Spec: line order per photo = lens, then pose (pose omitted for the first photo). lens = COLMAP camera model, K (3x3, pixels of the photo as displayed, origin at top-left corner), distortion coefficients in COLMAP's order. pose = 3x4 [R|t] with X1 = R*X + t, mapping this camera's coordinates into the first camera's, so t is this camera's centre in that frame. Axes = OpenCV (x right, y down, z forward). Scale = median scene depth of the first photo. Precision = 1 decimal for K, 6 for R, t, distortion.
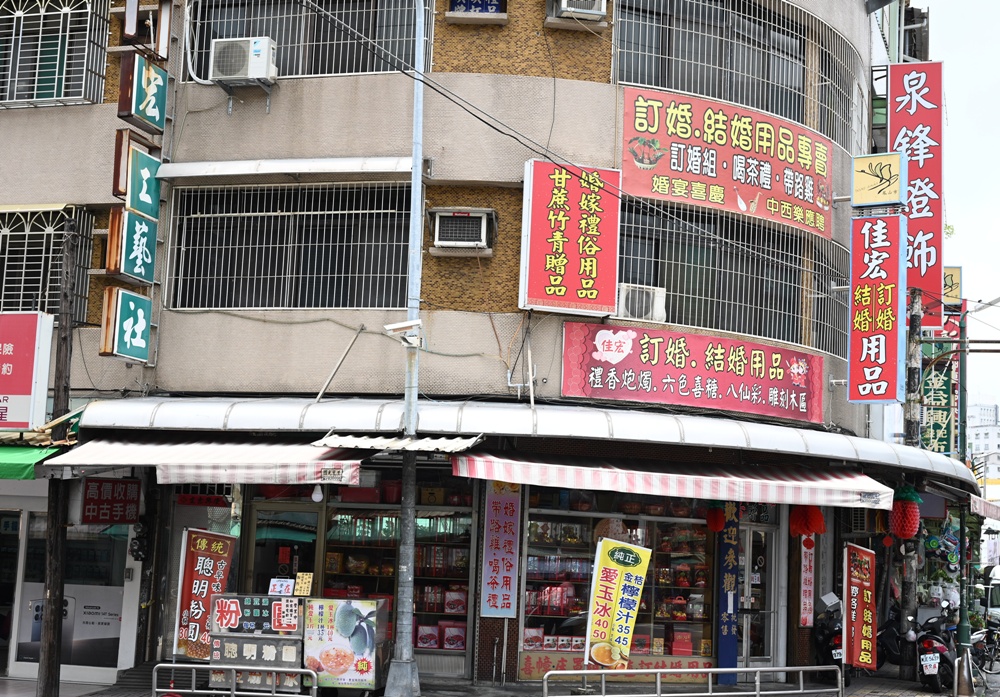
lens RADIAL K [[1651.1, 0, 500.0], [0, 1651.1, 348.5], [0, 0, 1]] dist [-0.161444, 1.084987]
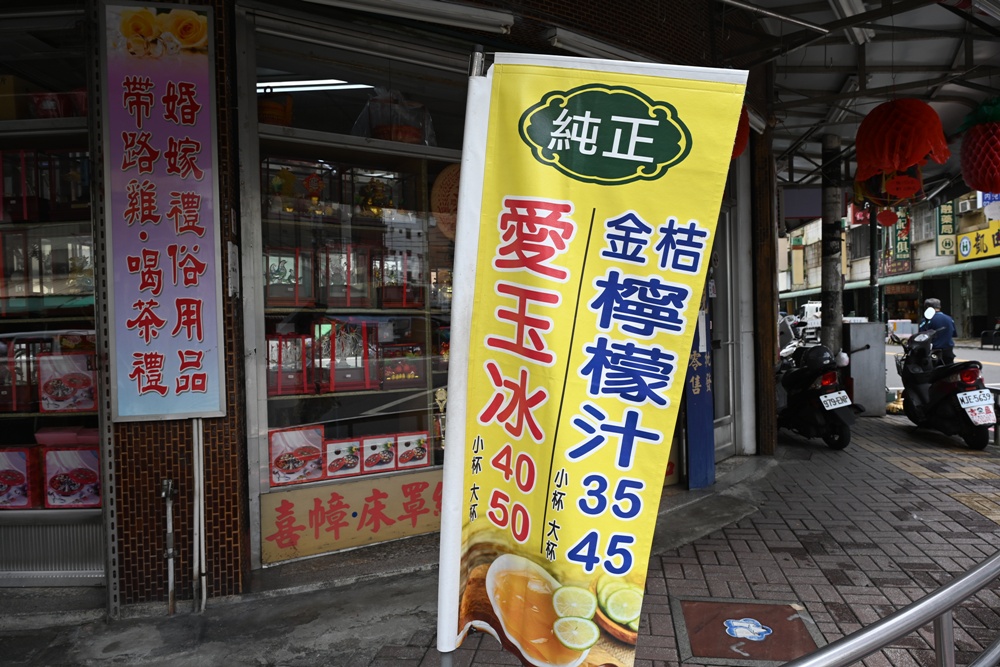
lens RADIAL K [[750.5, 0, 500.0], [0, 750.5, 333.5], [0, 0, 1]] dist [0.002702, 0.001261]
pose [[0.986468, -0.068540, 0.148940, 0.044191], [0.045485, 0.987176, 0.153020, 0.123033], [-0.157518, -0.144175, 0.976935, 0.826431]]
